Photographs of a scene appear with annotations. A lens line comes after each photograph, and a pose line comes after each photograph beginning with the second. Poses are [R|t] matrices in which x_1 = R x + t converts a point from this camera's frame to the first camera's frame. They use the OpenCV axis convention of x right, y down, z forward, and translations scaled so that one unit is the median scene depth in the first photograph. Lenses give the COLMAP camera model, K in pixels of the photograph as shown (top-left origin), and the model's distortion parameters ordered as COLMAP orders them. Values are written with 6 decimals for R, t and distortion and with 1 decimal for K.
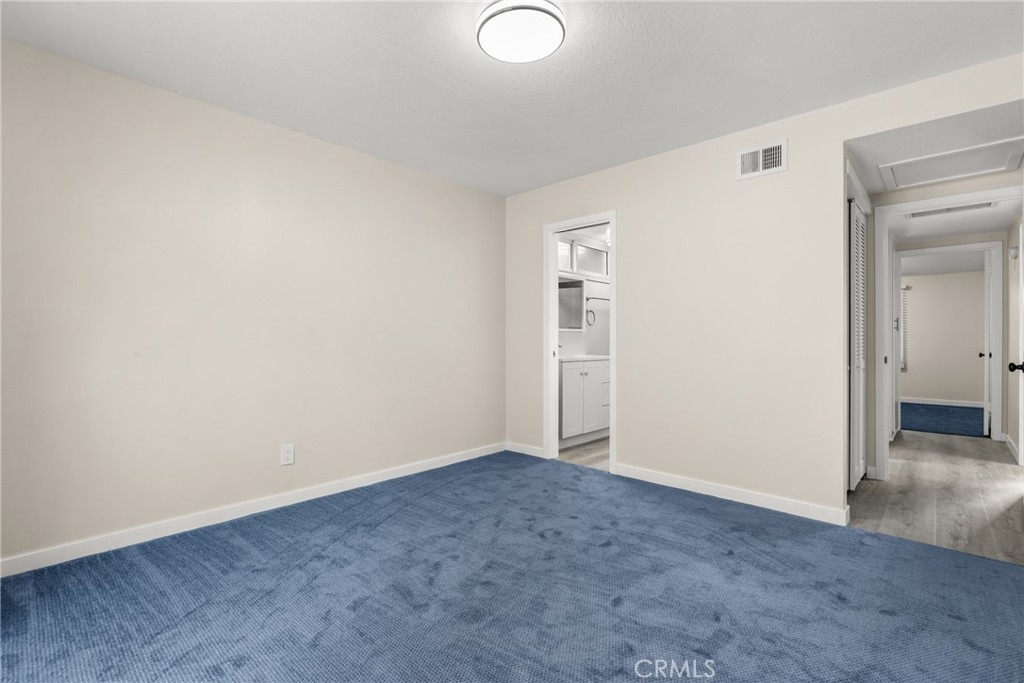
lens RADIAL K [[469.4, 0, 511.2], [0, 469.4, 339.2], [0, 0, 1]] dist [-0.025240, 0.005825]
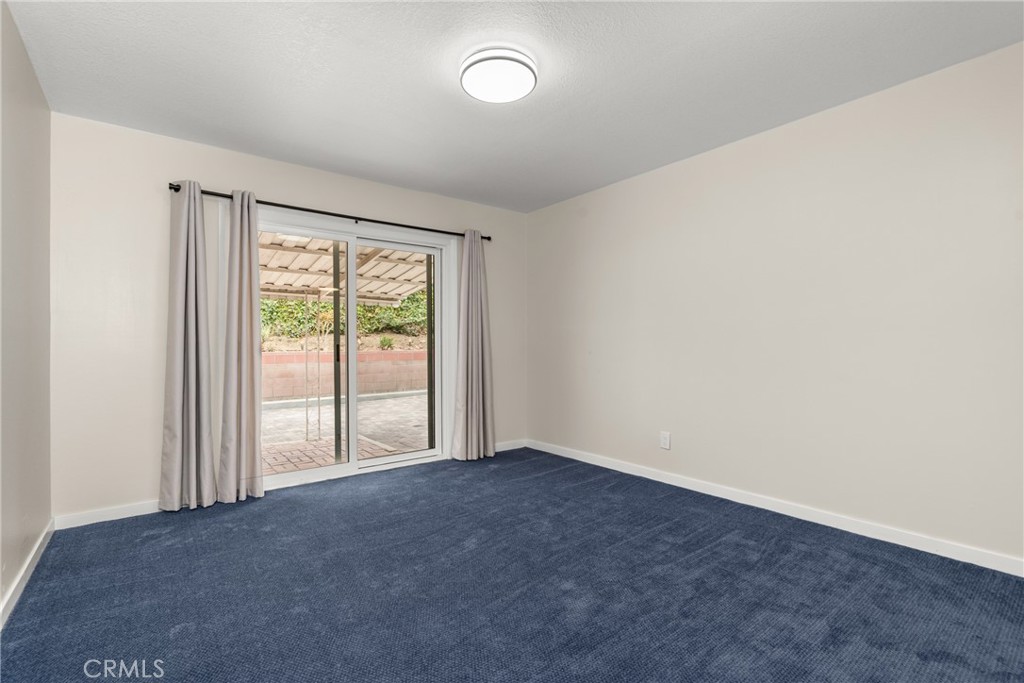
lens RADIAL K [[469.4, 0, 510.5], [0, 469.4, 341.5], [0, 0, 1]] dist [-0.025240, 0.005825]
pose [[-0.150982, 0.000223, -0.988537, 0.782680], [-0.001728, 0.999998, 0.000489, -0.004893], [0.988535, 0.001782, -0.150981, 0.812623]]
